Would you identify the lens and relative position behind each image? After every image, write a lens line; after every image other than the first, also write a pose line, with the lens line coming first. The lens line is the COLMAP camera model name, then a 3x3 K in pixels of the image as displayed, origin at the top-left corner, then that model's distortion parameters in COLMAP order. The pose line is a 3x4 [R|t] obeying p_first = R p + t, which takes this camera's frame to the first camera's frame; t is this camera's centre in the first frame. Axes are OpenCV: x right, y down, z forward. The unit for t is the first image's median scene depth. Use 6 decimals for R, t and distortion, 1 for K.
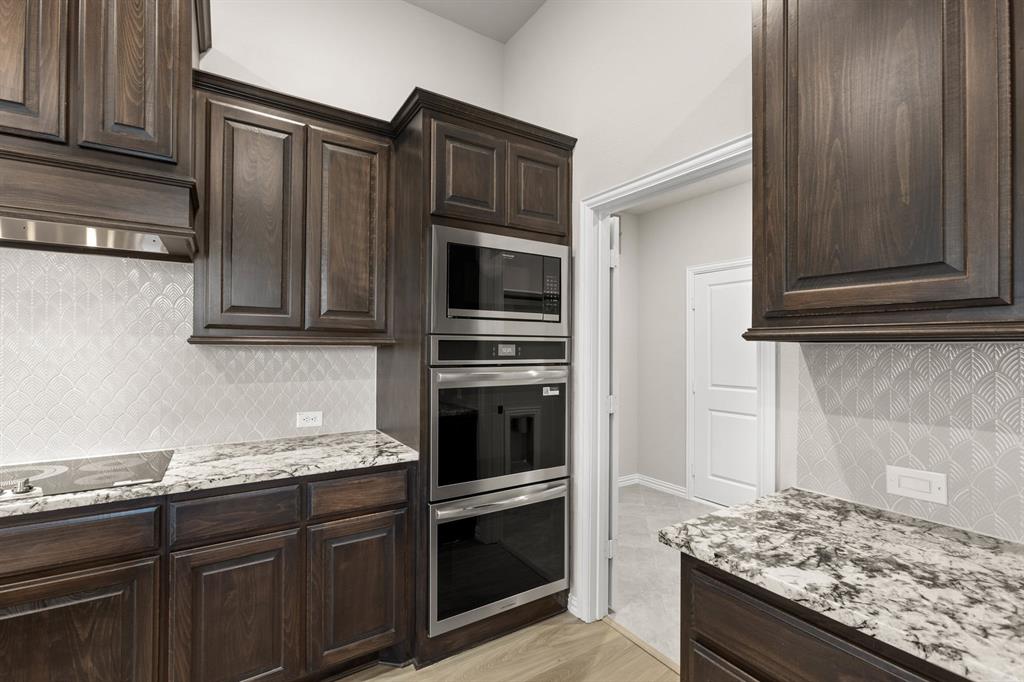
lens RADIAL K [[456.7, 0, 515.6], [0, 456.7, 339.1], [0, 0, 1]] dist [0.004433, 0.001300]
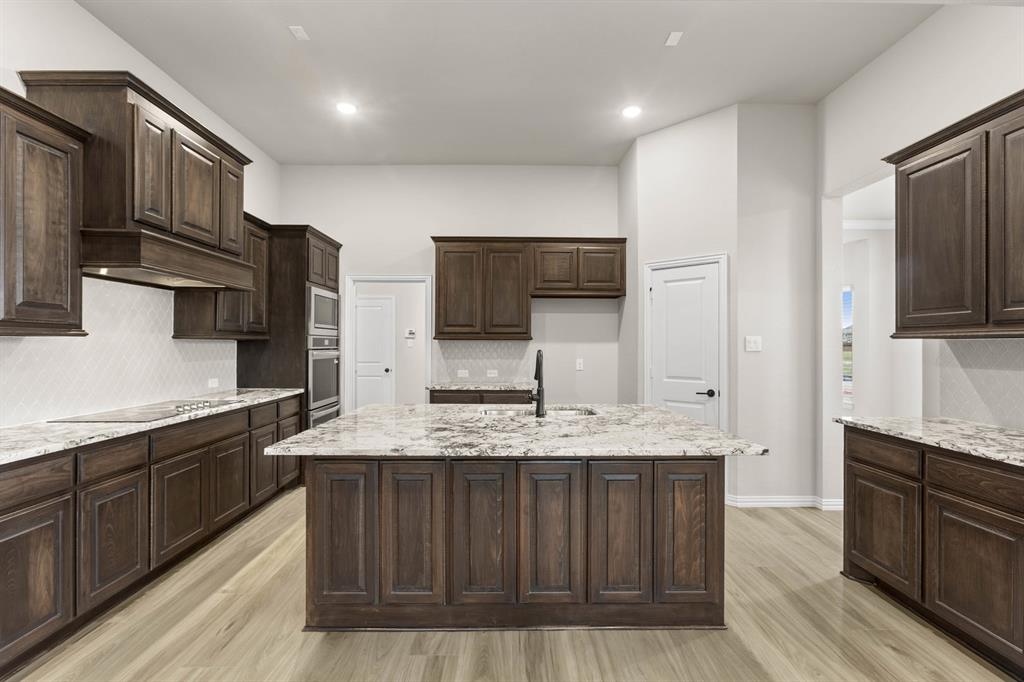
lens RADIAL K [[456.7, 0, 514.9], [0, 456.7, 341.4], [0, 0, 1]] dist [0.004433, 0.001300]
pose [[0.523913, 0.003477, 0.851765, -1.326975], [-0.018697, 0.999798, 0.007420, -0.013013], [-0.851566, -0.019813, 0.523872, -0.869182]]
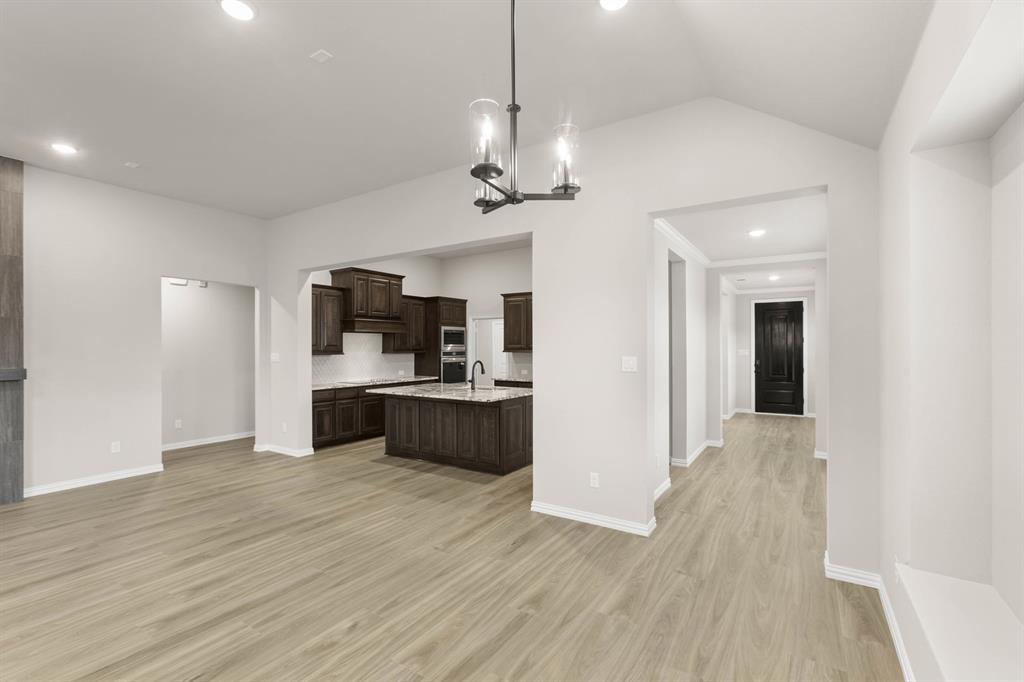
lens RADIAL K [[456.7, 0, 514.0], [0, 456.7, 343.5], [0, 0, 1]] dist [0.004433, 0.001300]
pose [[0.909143, -0.002404, 0.416476, -1.195243], [-0.004436, 0.999871, 0.015456, -0.129102], [-0.416460, -0.015899, 0.909015, -2.884359]]
